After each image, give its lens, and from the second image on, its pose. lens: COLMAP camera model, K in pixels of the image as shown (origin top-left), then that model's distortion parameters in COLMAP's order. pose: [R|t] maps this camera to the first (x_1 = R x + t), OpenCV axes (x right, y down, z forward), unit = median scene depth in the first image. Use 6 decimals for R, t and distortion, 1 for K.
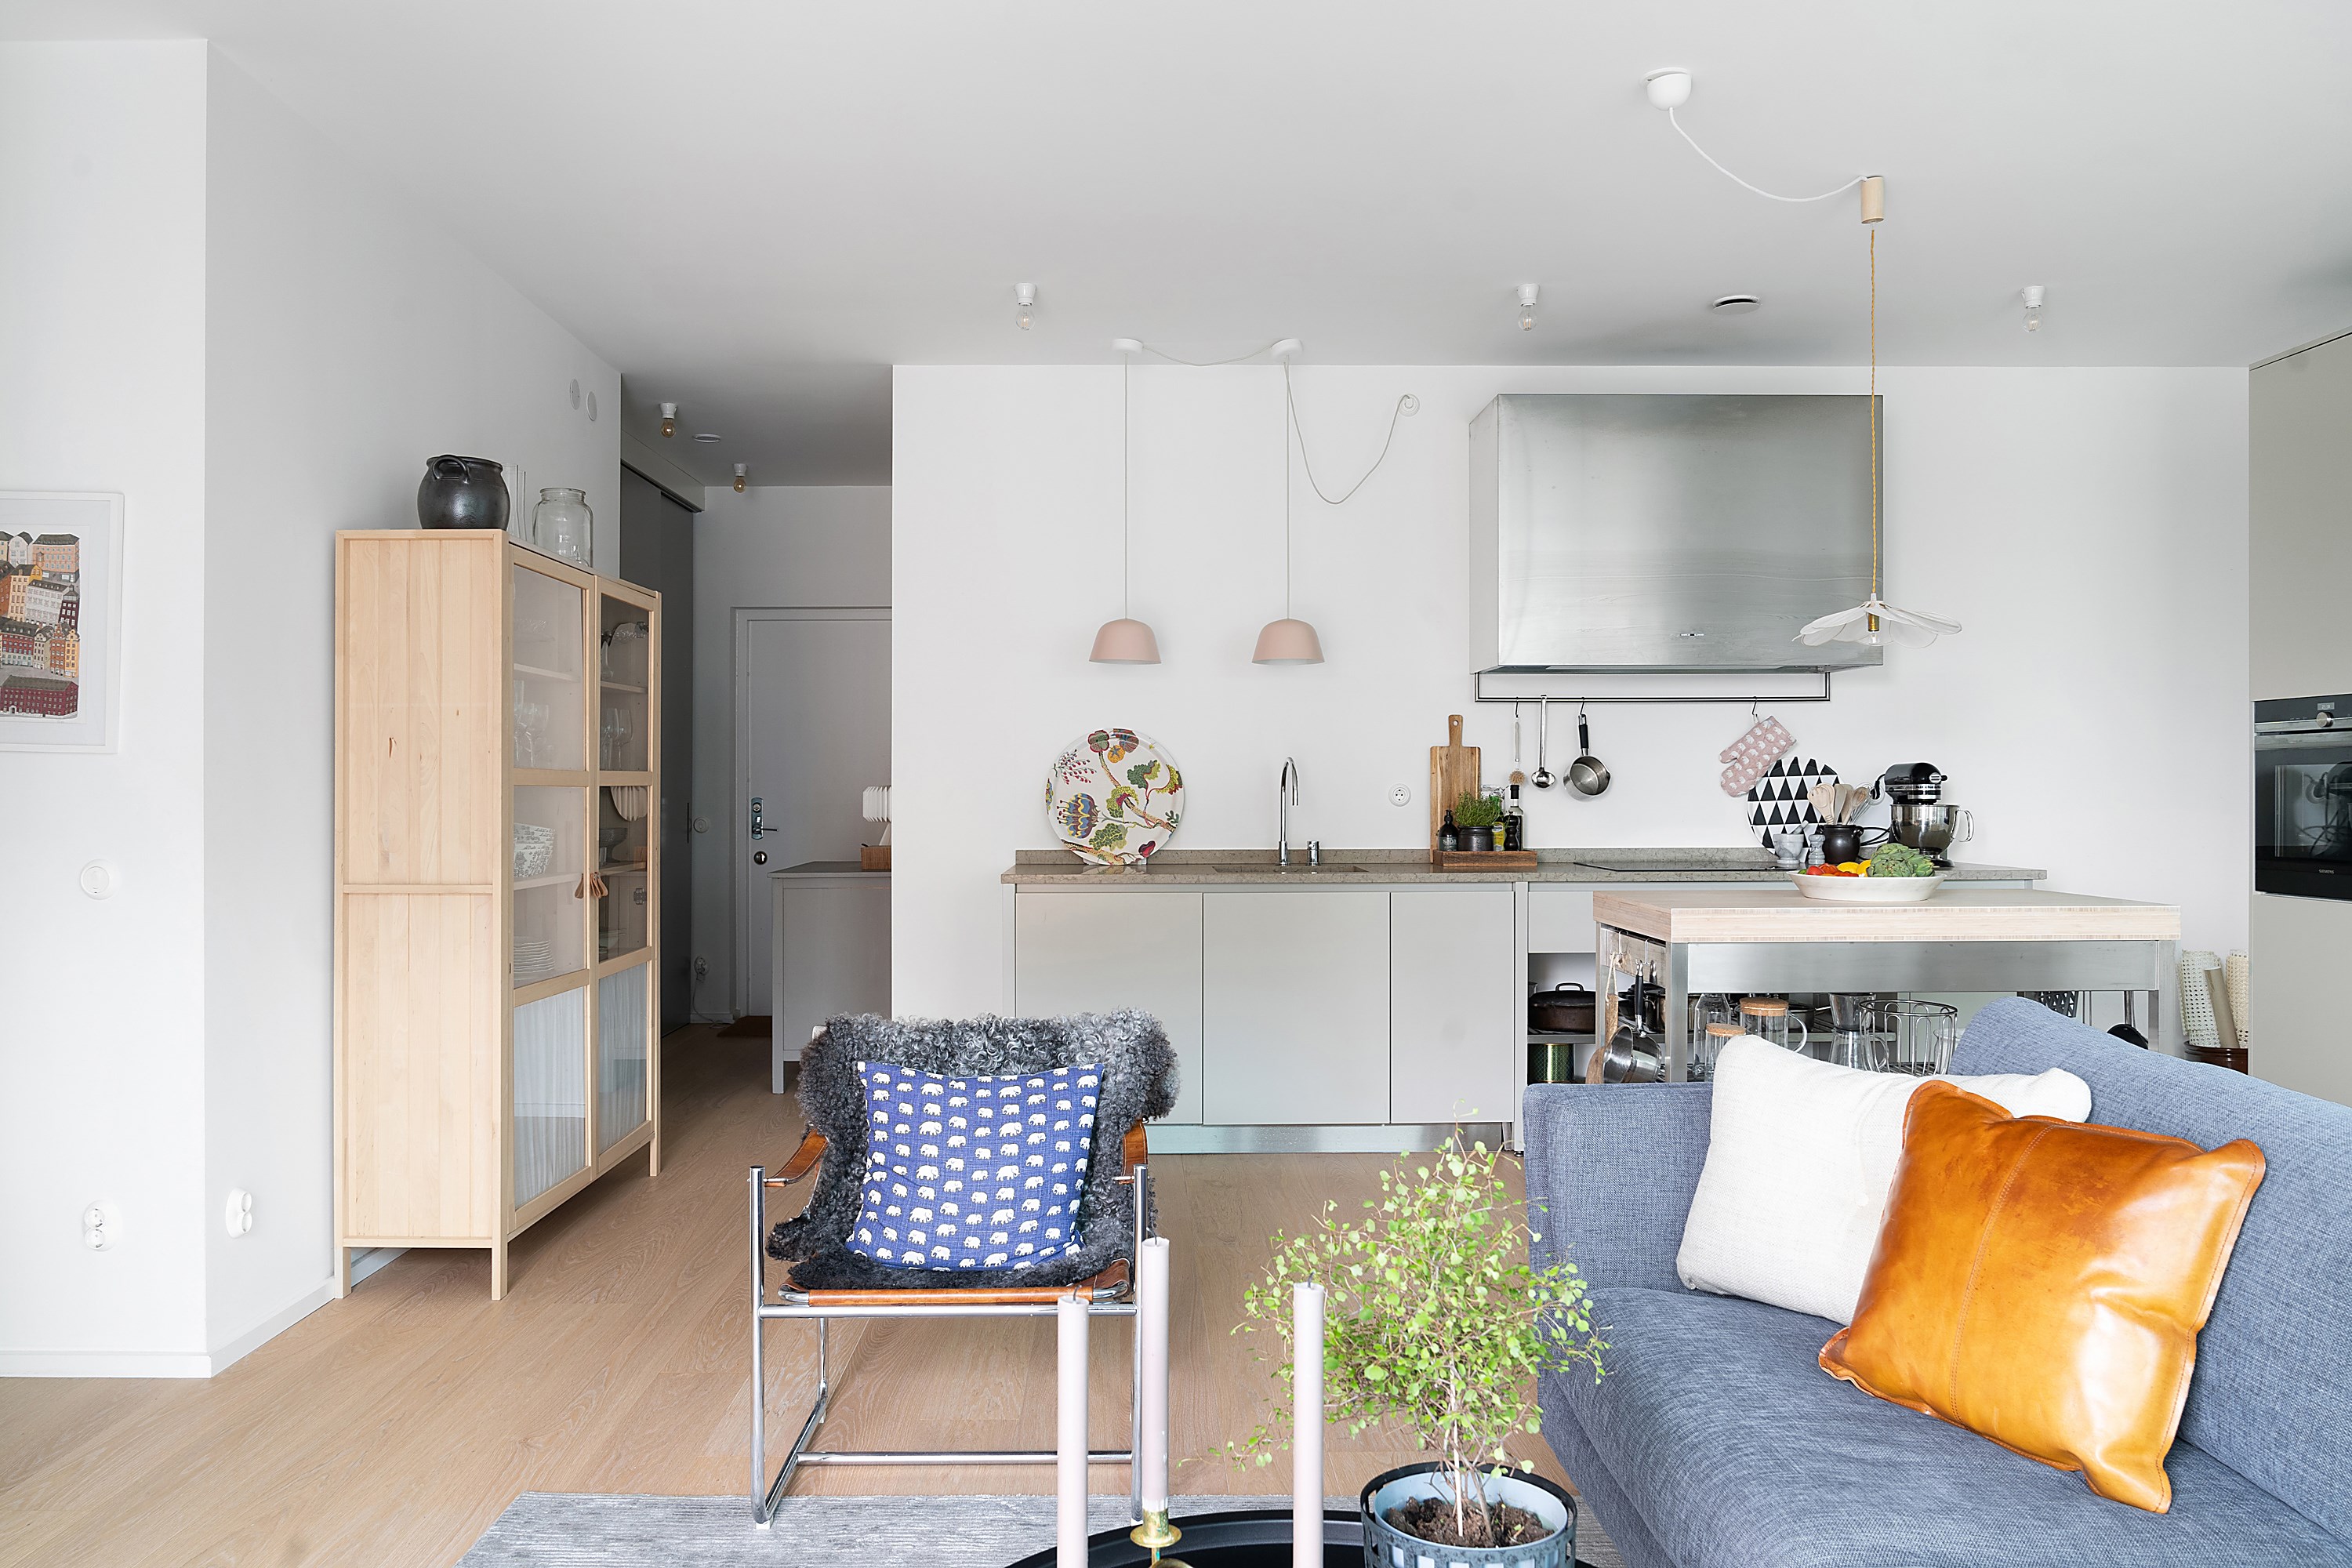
lens RADIAL K [[1636.0, 0, 1180.0], [0, 1636.0, 784.6], [0, 0, 1]] dist [-0.012688, 0.002734]
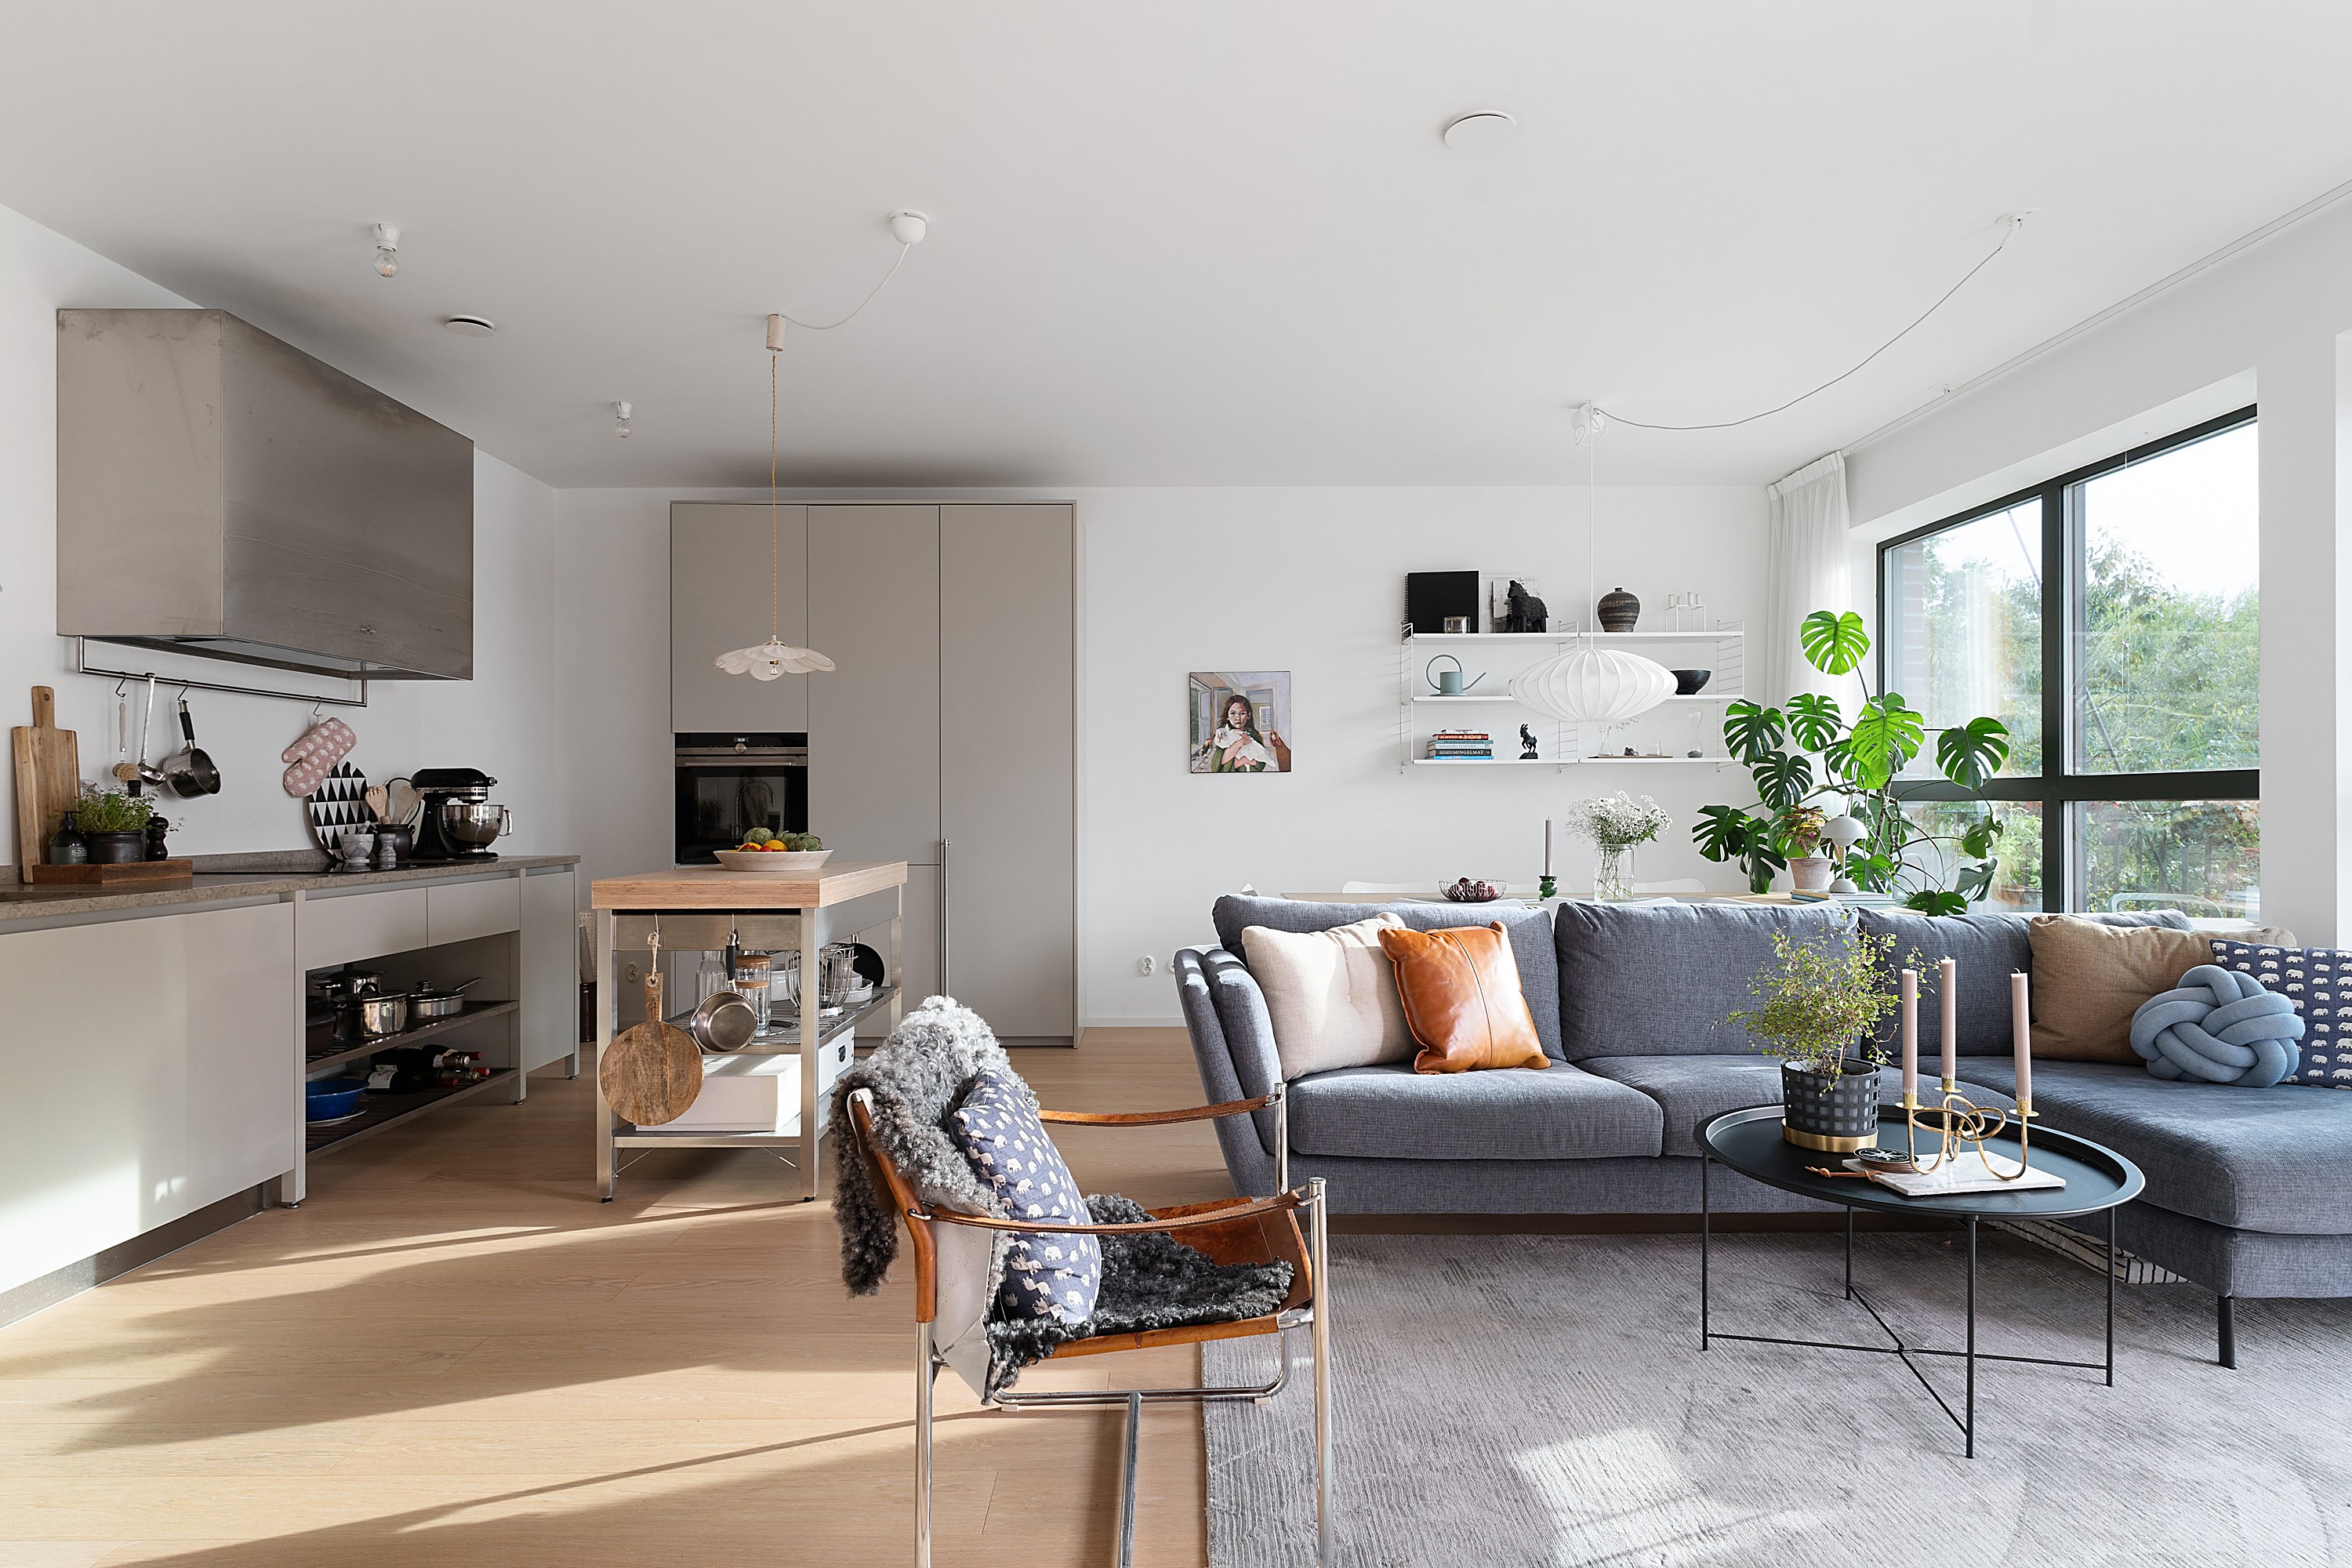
lens RADIAL K [[1271.6, 0, 1177.8], [0, 1271.6, 795.1], [0, 0, 1]] dist [-0.028423, -0.002187]
pose [[0.023527, 0.009381, 0.999679, -0.398227], [-0.001771, 0.999955, -0.009342, 0.012261], [-0.999722, -0.001550, 0.023543, 0.461867]]
